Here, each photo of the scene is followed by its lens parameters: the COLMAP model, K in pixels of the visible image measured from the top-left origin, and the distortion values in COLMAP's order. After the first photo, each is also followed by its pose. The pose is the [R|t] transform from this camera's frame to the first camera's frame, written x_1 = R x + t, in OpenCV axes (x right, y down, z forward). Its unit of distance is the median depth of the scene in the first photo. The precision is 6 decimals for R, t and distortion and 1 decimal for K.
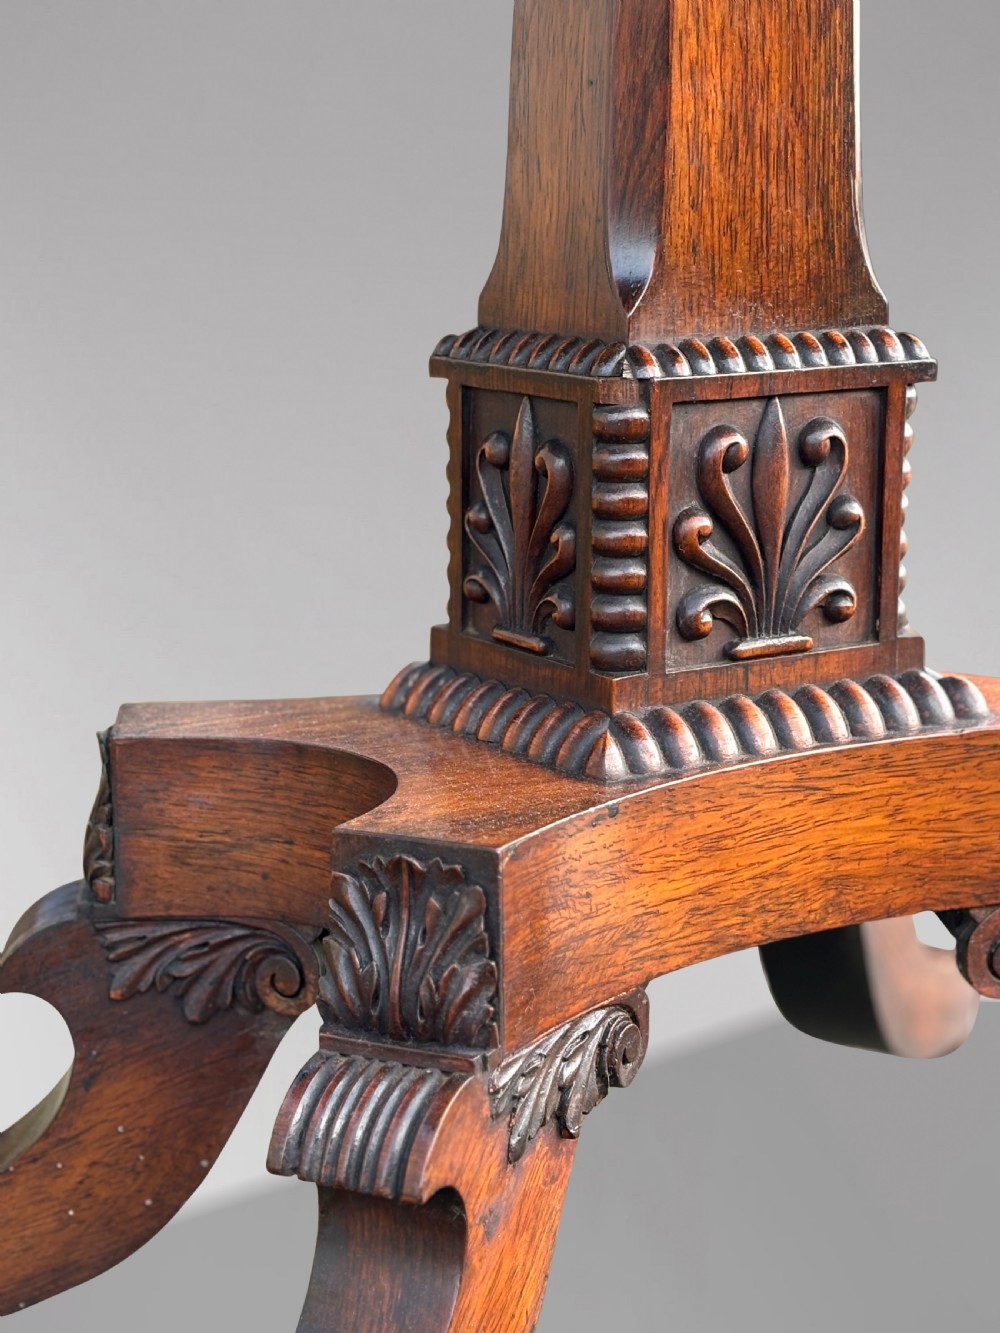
lens RADIAL K [[2579.3, 0, 500.0], [0, 2579.3, 666.5], [0, 0, 1]] dist [0.228398, -0.336585]
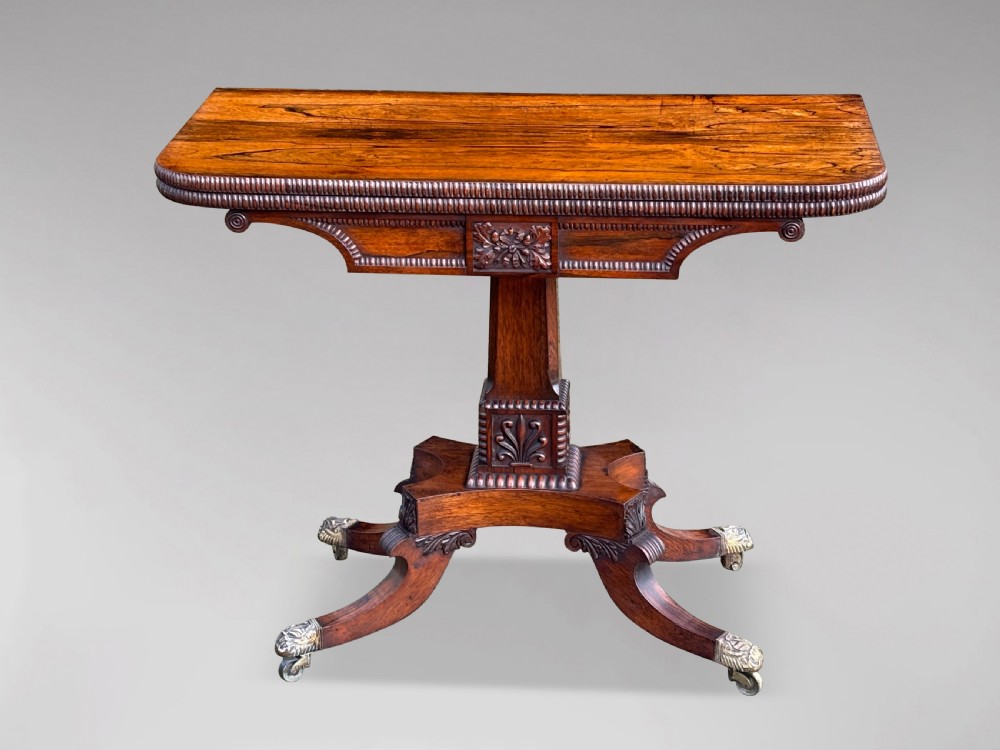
lens RADIAL K [[2024.9, 0, 504.4], [0, 2024.9, 372.4], [0, 0, 1]] dist [0.228641, -0.246155]
pose [[0.784239, 0.223599, -0.578769, 2.163696], [-0.116092, 0.969214, 0.217135, -0.960166], [0.609502, -0.103096, 0.786053, -1.853333]]
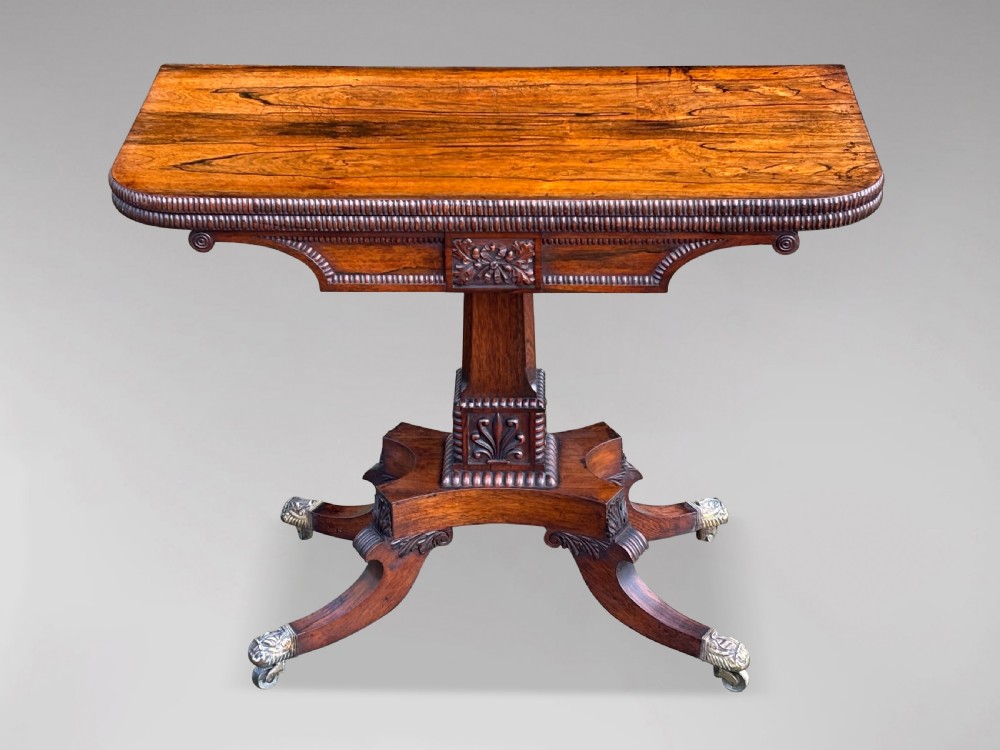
lens RADIAL K [[2019.5, 0, 494.6], [0, 2019.5, 369.3], [0, 0, 1]] dist [0.275995, -1.061959]
pose [[0.815066, 0.266036, -0.514677, 1.877373], [-0.106828, 0.942120, 0.317802, -1.282629], [0.569434, -0.204048, 0.796310, -1.759623]]
